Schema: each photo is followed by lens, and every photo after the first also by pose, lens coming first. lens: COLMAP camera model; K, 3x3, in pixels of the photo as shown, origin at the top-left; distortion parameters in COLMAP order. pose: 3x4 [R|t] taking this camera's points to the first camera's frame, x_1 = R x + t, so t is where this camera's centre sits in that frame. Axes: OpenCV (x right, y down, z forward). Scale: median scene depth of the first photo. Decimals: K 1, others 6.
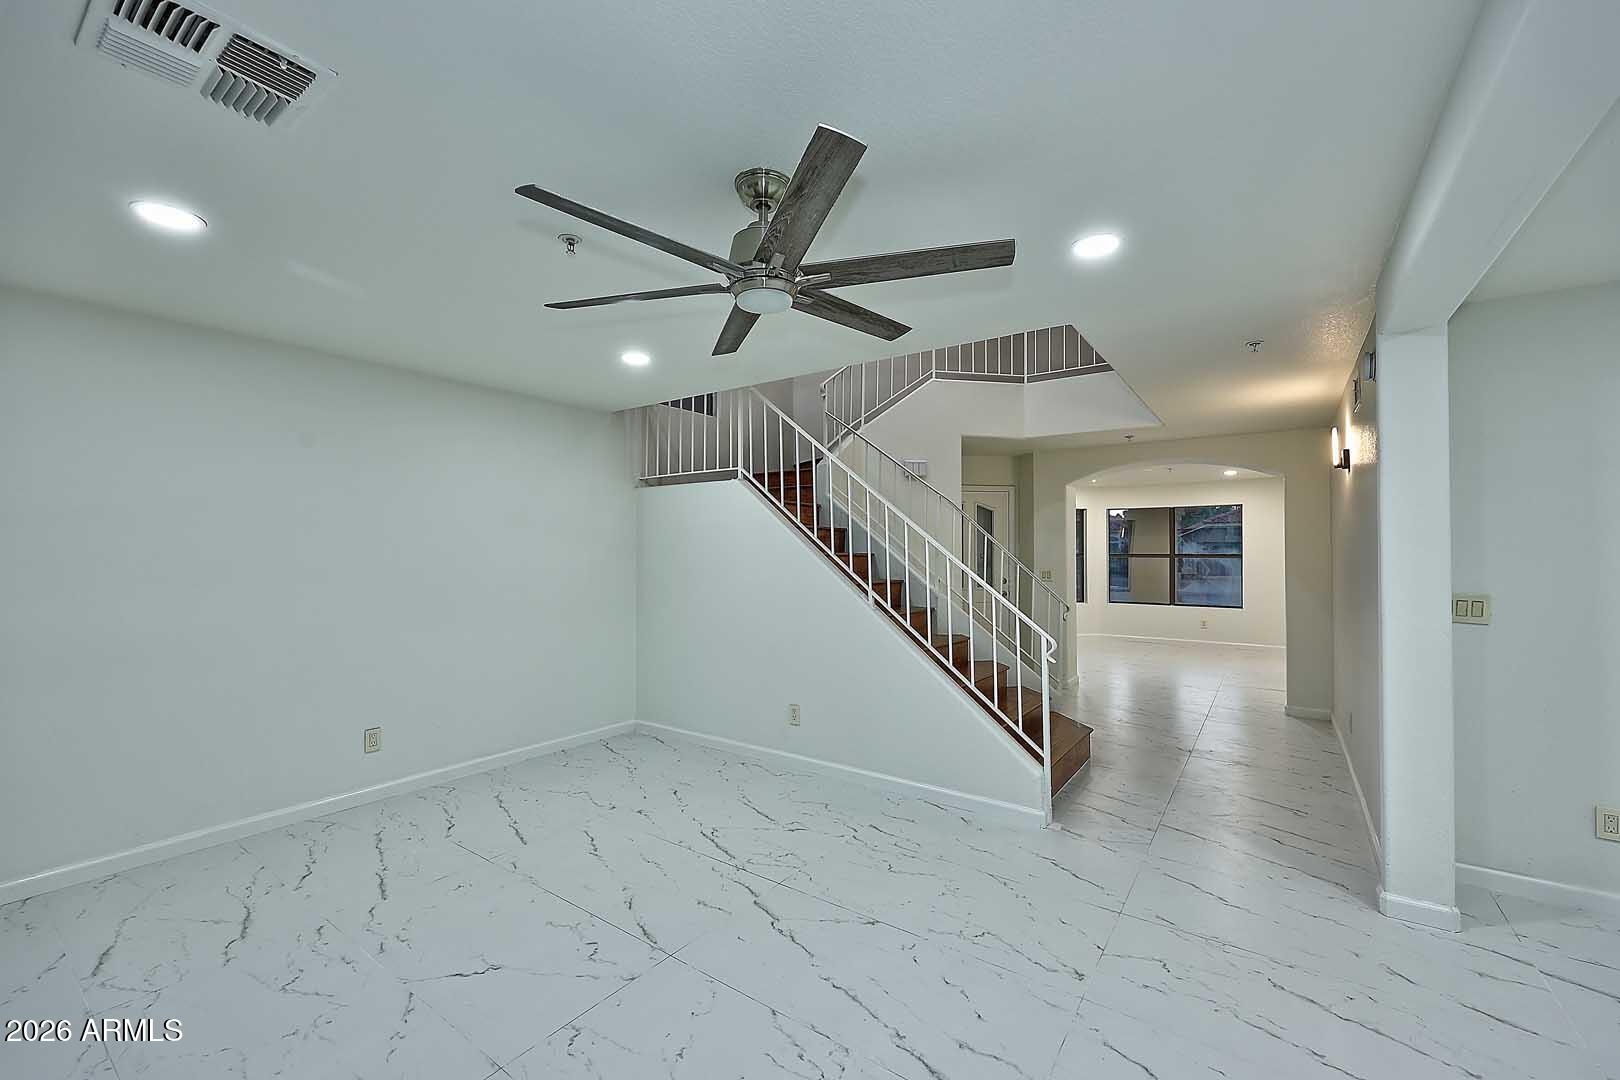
lens RADIAL K [[653.9, 0, 810.0], [0, 653.9, 540.0], [0, 0, 1]] dist [-0.002373, 0.000031]
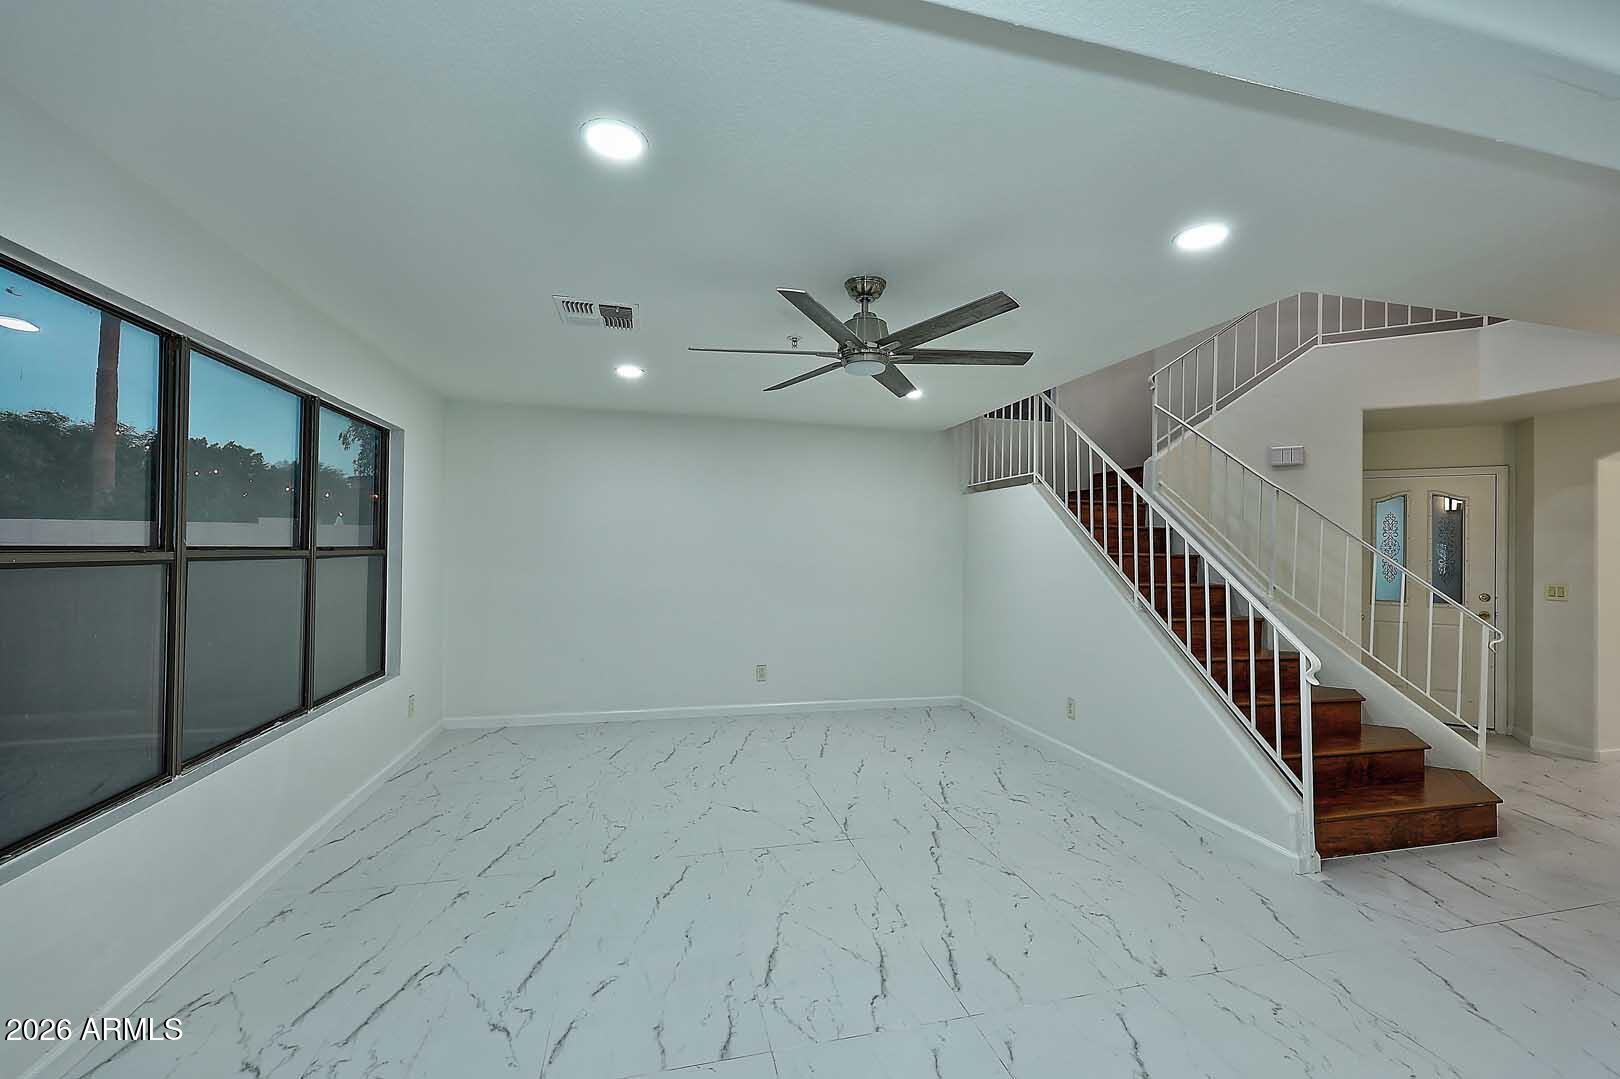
lens RADIAL K [[653.9, 0, 810.0], [0, 653.9, 539.5], [0, 0, 1]] dist [-0.002373, 0.000031]
pose [[0.761276, 0.001647, -0.648426, 0.302304], [-0.001782, 0.999998, 0.000449, -0.000549], [0.648426, 0.000814, 0.761278, -0.054018]]
